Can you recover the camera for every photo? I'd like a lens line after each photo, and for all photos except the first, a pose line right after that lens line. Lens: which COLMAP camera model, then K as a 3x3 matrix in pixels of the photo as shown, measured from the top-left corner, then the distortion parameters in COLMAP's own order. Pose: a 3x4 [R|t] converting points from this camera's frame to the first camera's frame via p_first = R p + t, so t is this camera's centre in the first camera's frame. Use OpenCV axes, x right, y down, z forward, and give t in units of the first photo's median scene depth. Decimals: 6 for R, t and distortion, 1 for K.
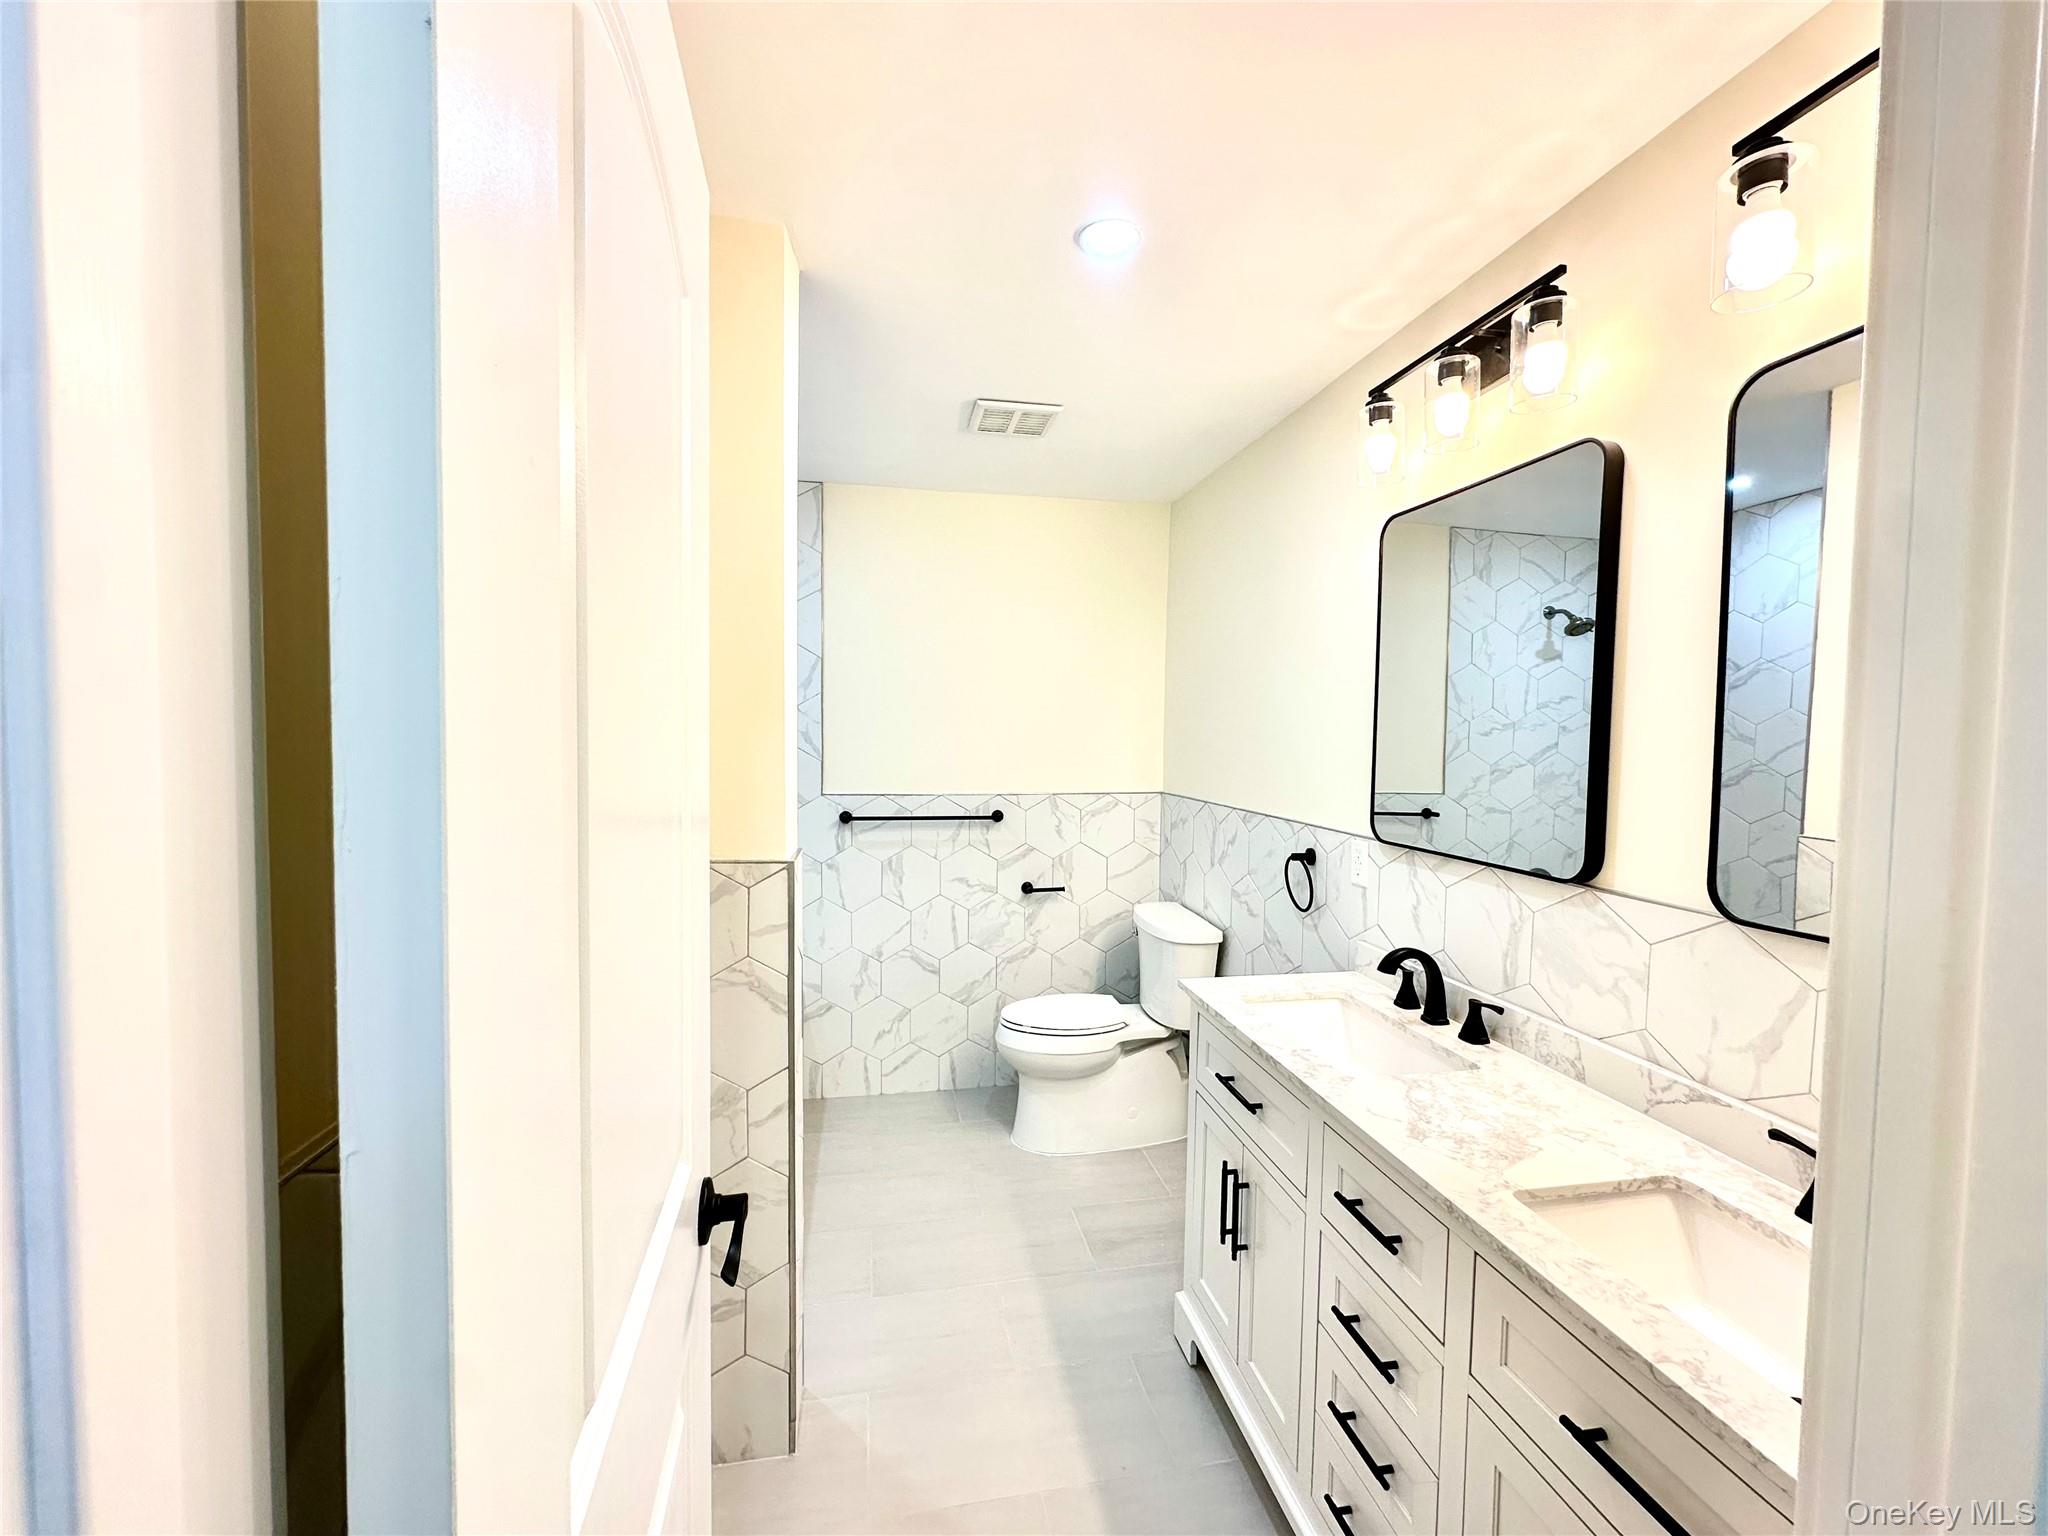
lens RADIAL K [[819.4, 0, 1026.7], [0, 819.4, 782.7], [0, 0, 1]] dist [-0.002947, 0.000582]
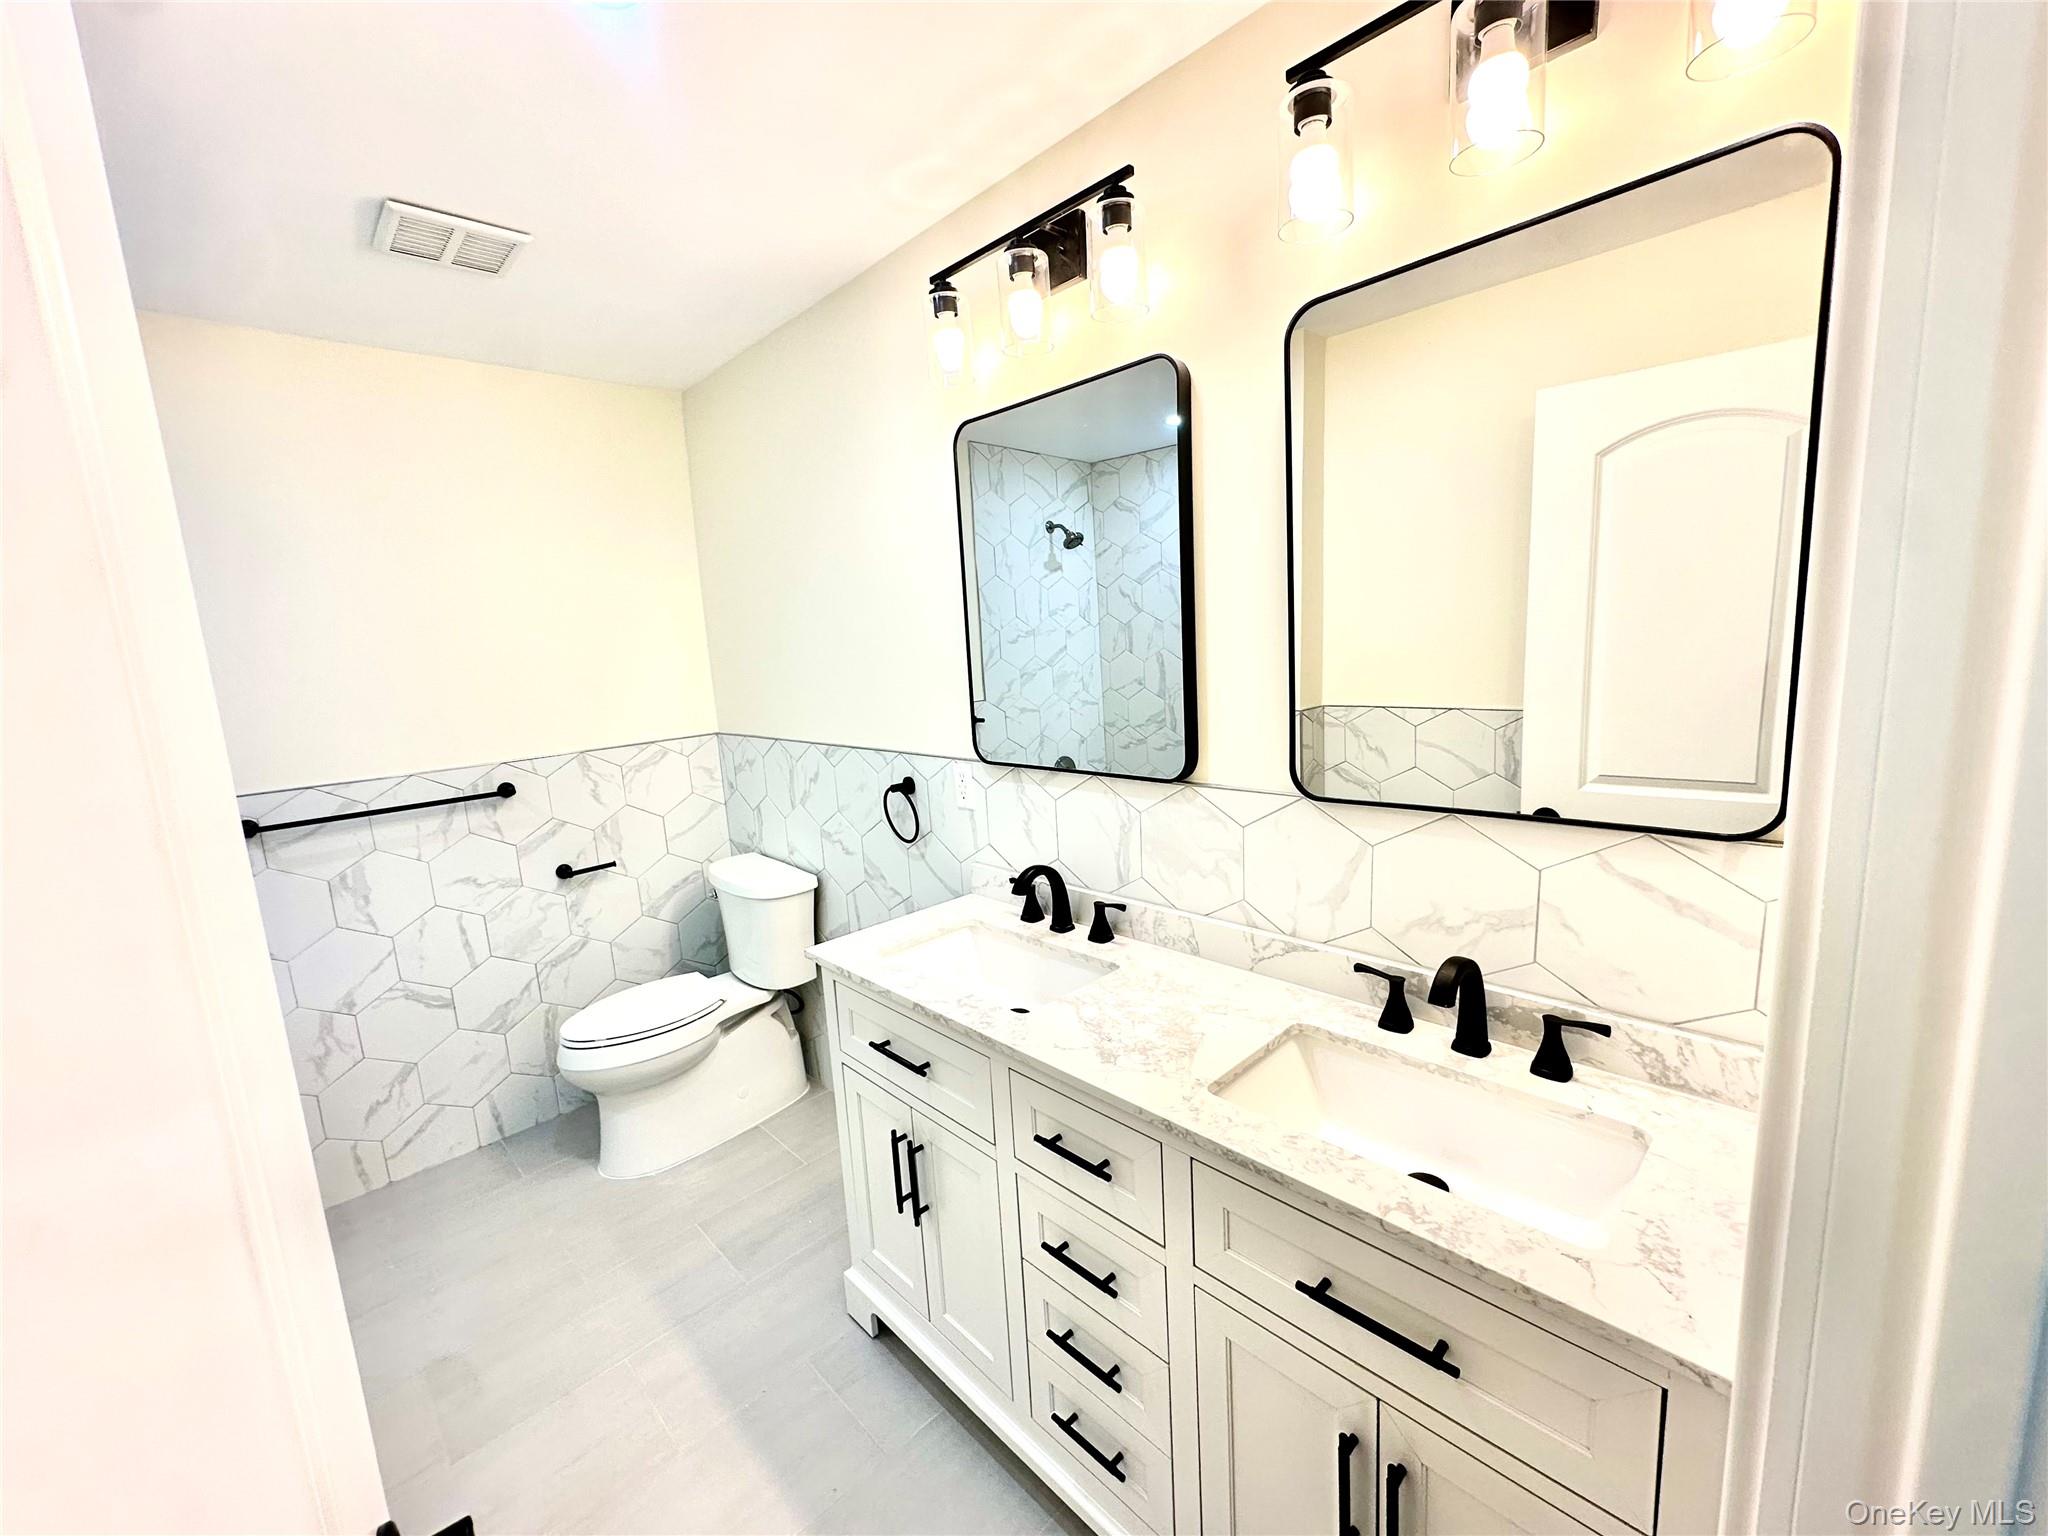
lens RADIAL K [[819.4, 0, 1022.6], [0, 819.4, 776.1], [0, 0, 1]] dist [-0.002947, 0.000582]
pose [[0.835792, -0.152016, 0.527582, -0.063628], [0.102477, 0.987212, 0.122110, -0.032326], [-0.539398, -0.047993, 0.840682, 0.159973]]
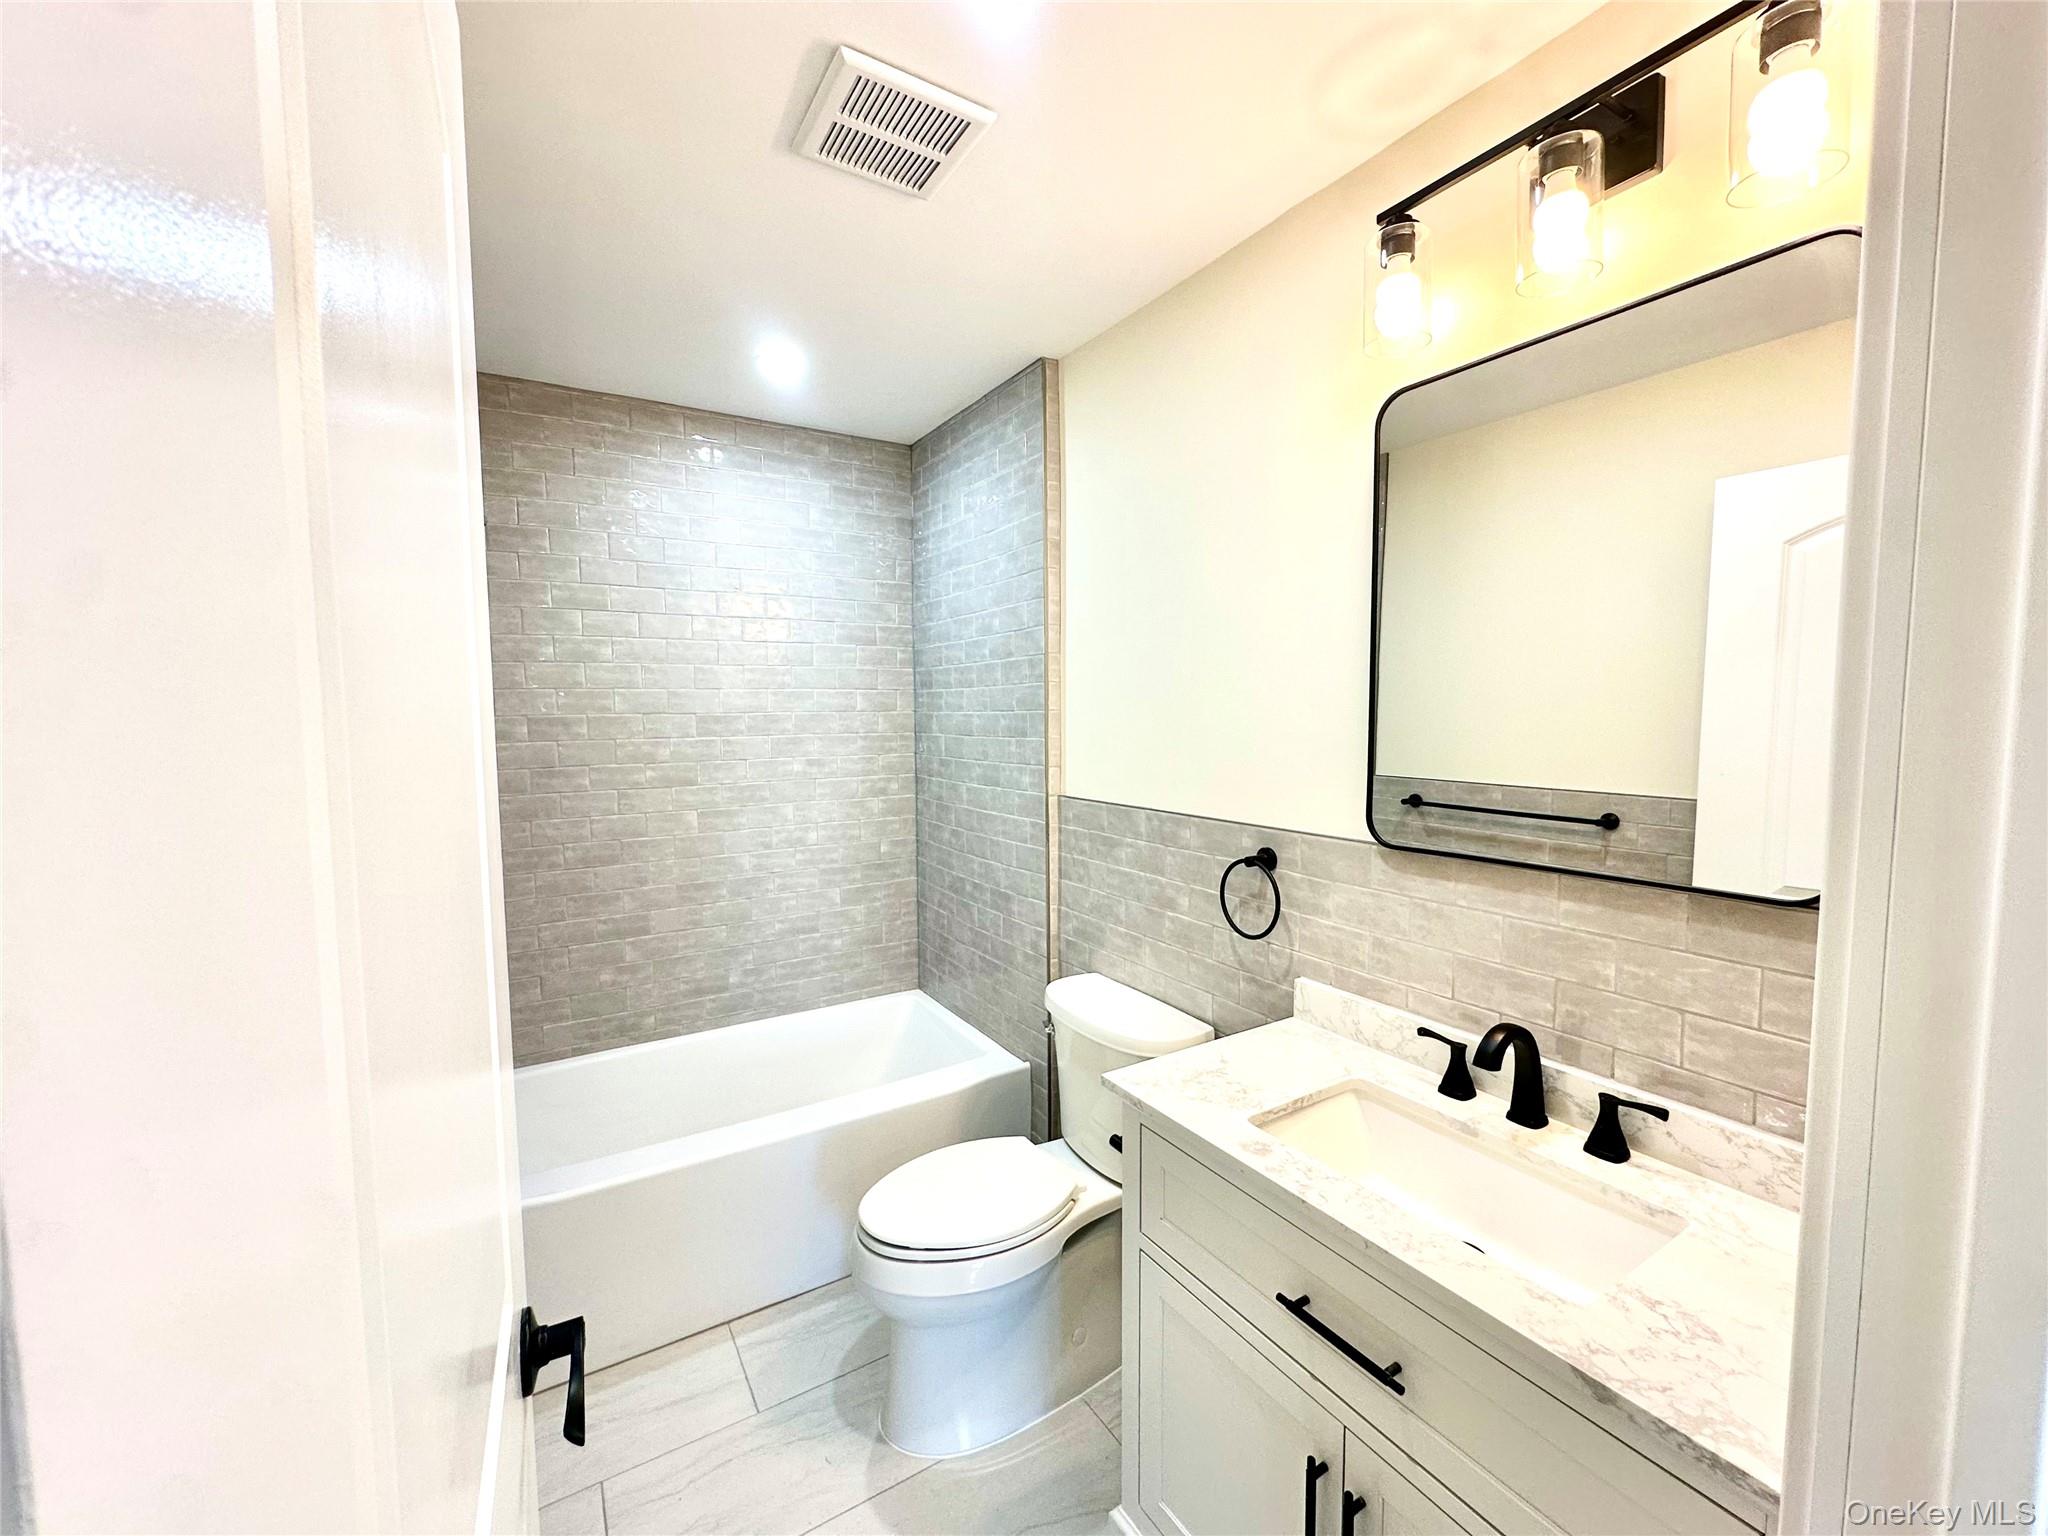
lens RADIAL K [[819.4, 0, 1038.3], [0, 819.4, 757.8], [0, 0, 1]] dist [-0.002947, 0.000582]
pose [[0.930776, -0.062489, 0.360209, -0.123085], [0.060538, 0.998026, 0.016710, -0.056926], [-0.360542, 0.006253, 0.932722, 0.493012]]
